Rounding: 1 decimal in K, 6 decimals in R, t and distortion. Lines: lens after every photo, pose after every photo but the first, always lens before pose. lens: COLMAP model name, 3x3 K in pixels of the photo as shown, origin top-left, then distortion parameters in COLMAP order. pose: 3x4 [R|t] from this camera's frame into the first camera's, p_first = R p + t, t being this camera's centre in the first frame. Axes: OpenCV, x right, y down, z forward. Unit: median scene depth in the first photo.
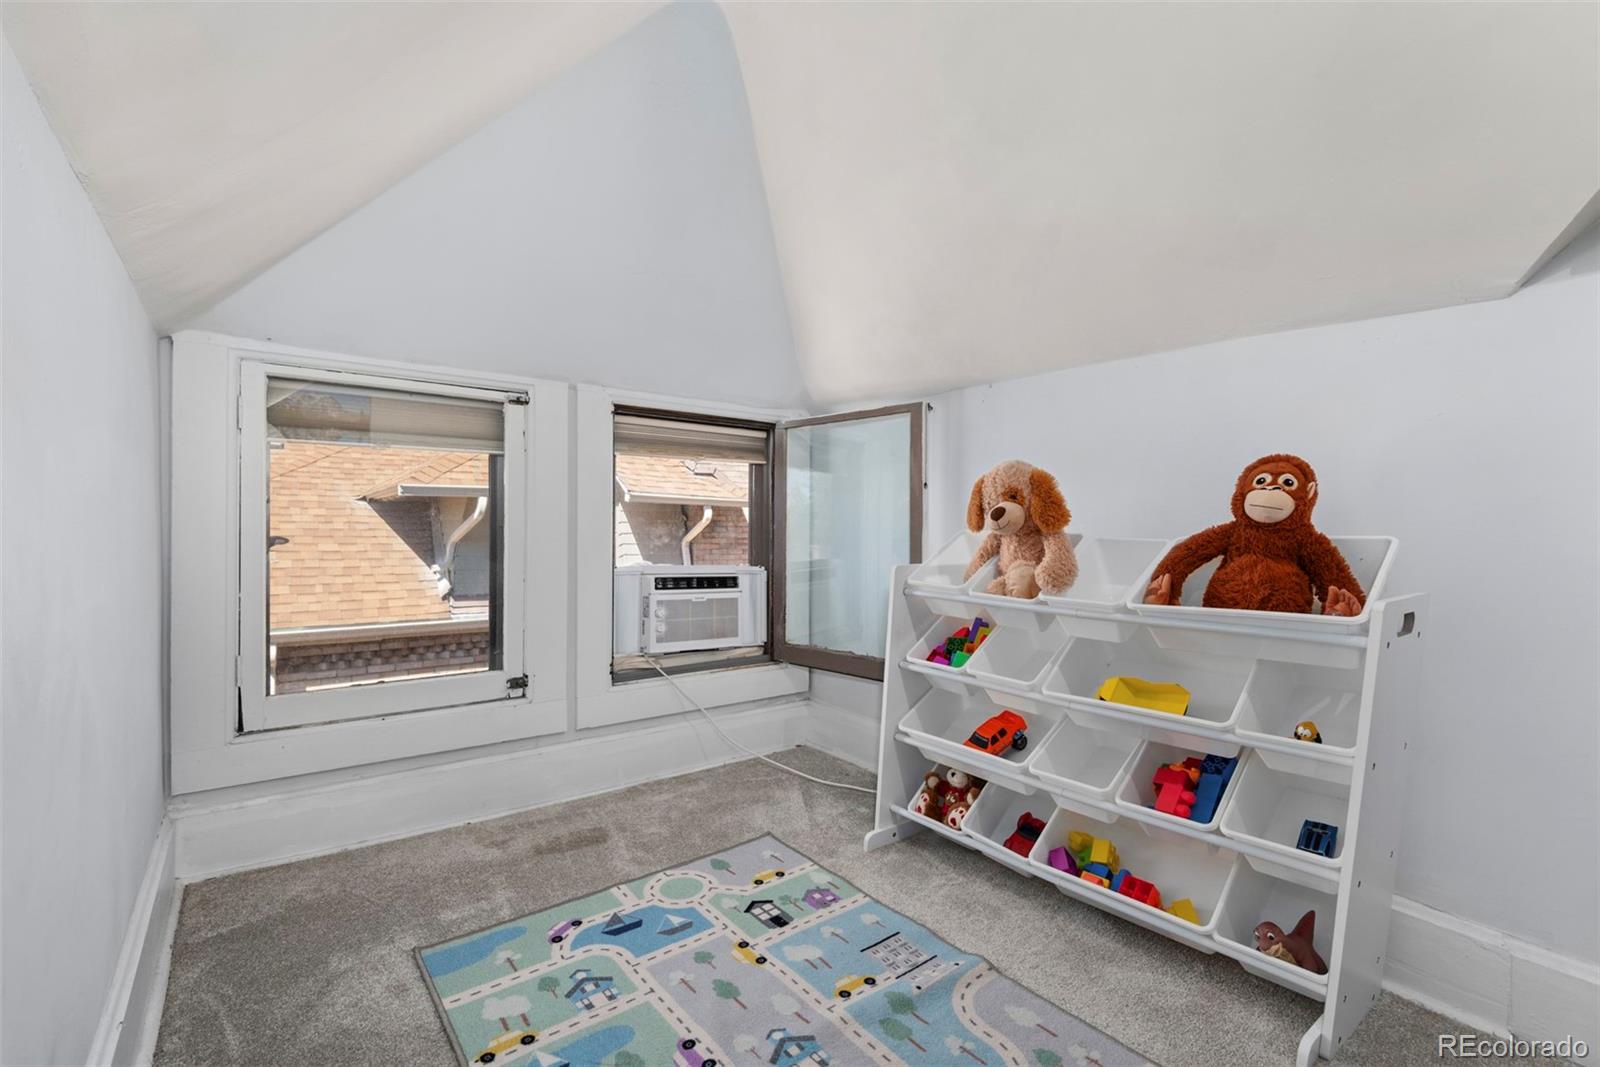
lens RADIAL K [[722.3, 0, 800.4], [0, 722.3, 528.9], [0, 0, 1]] dist [-0.012185, -0.003237]
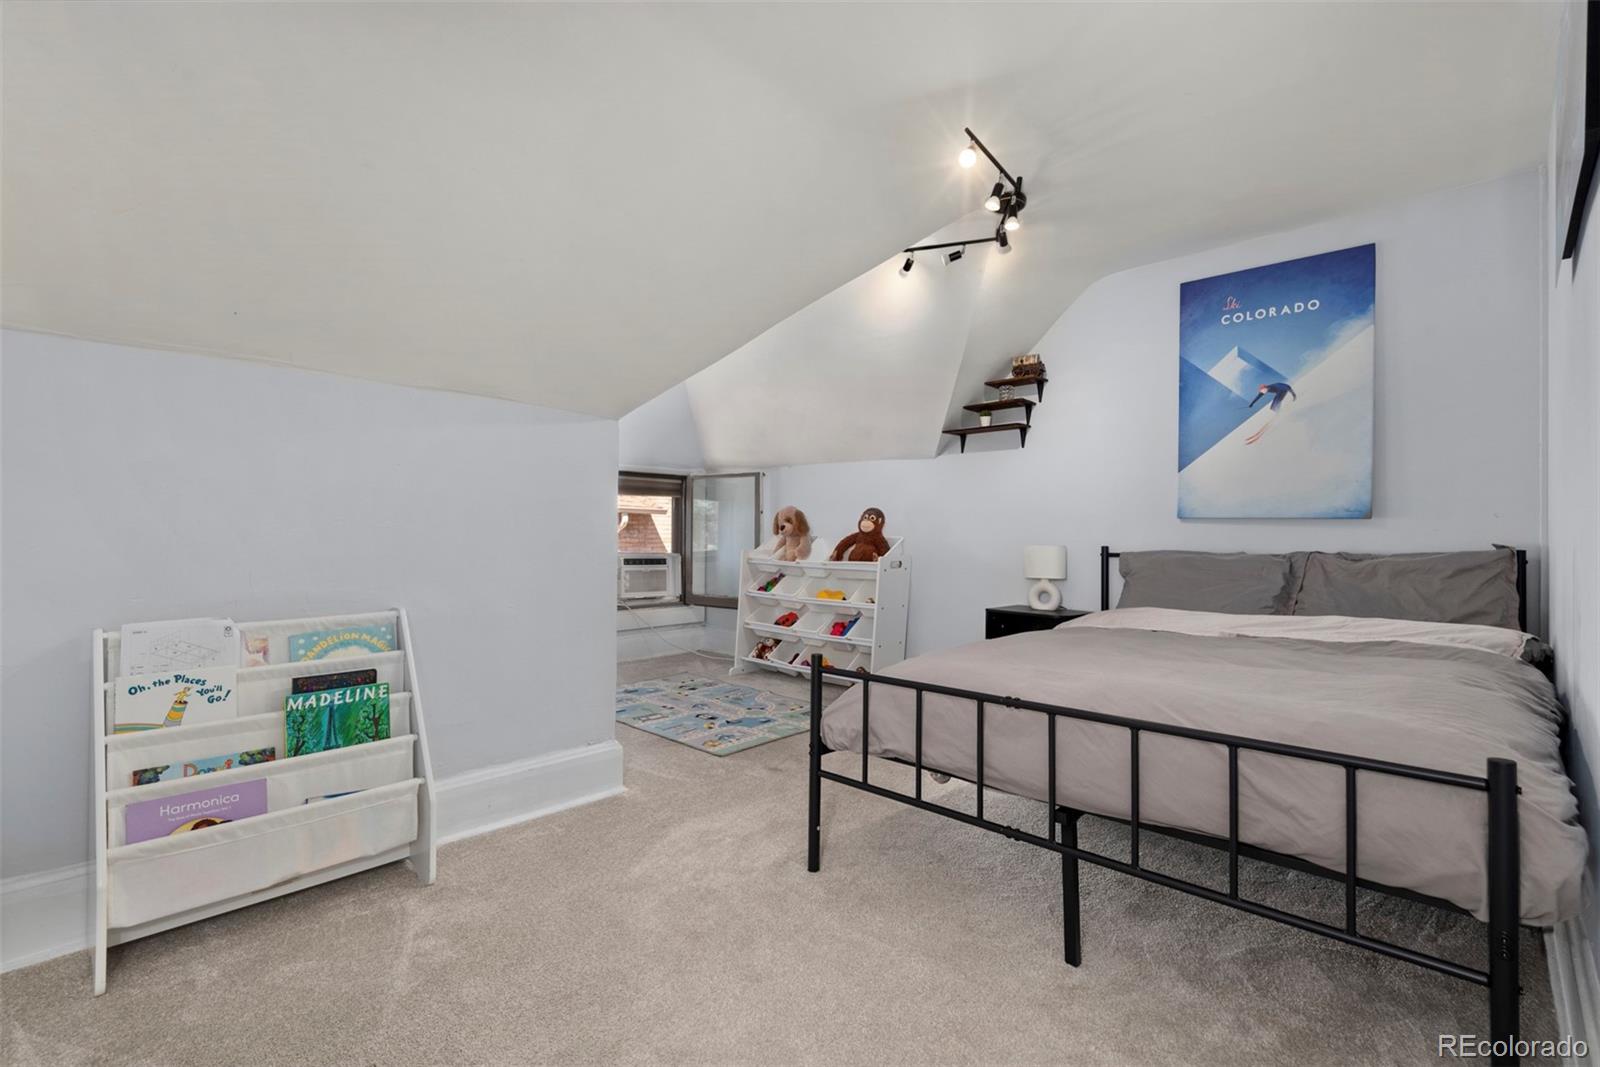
lens RADIAL K [[722.3, 0, 801.8], [0, 722.3, 518.6], [0, 0, 1]] dist [-0.012185, -0.003237]
pose [[0.989195, 0.003402, 0.146566, -0.021043], [-0.001280, 0.999893, -0.014567, -0.013977], [-0.146600, 0.014222, 0.989094, -1.260247]]
